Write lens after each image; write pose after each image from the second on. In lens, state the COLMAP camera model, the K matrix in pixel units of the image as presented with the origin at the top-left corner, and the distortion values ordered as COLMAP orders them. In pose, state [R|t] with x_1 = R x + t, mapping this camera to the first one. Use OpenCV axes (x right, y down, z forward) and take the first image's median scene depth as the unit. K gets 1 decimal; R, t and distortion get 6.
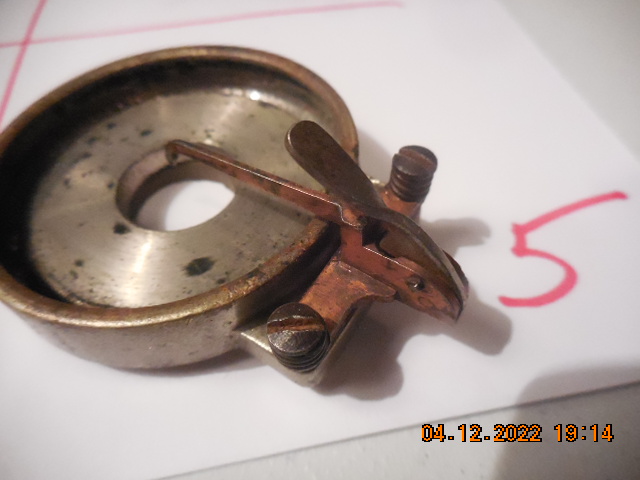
lens RADIAL K [[472.0, 0, 320.0], [0, 472.0, 240.0], [0, 0, 1]] dist [0.001673, -0.000695]
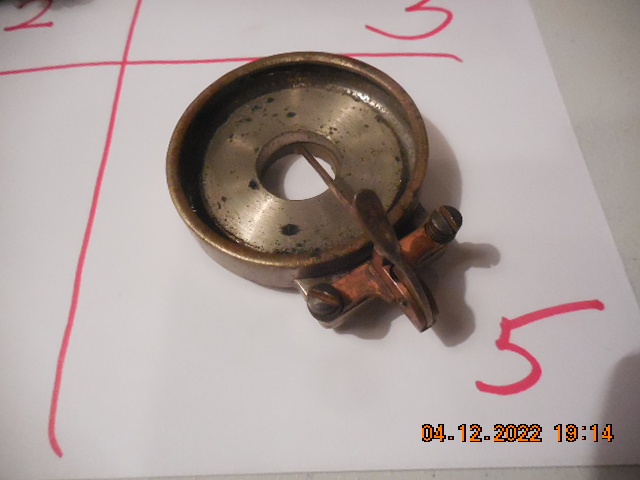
lens RADIAL K [[472.0, 0, 320.0], [0, 472.0, 240.0], [0, 0, 1]] dist [0.001673, -0.000695]
pose [[0.908729, 0.370110, -0.192953, 0.144789], [-0.319664, 0.914384, 0.248428, -0.329723], [0.268379, -0.164074, 0.949238, -0.453934]]
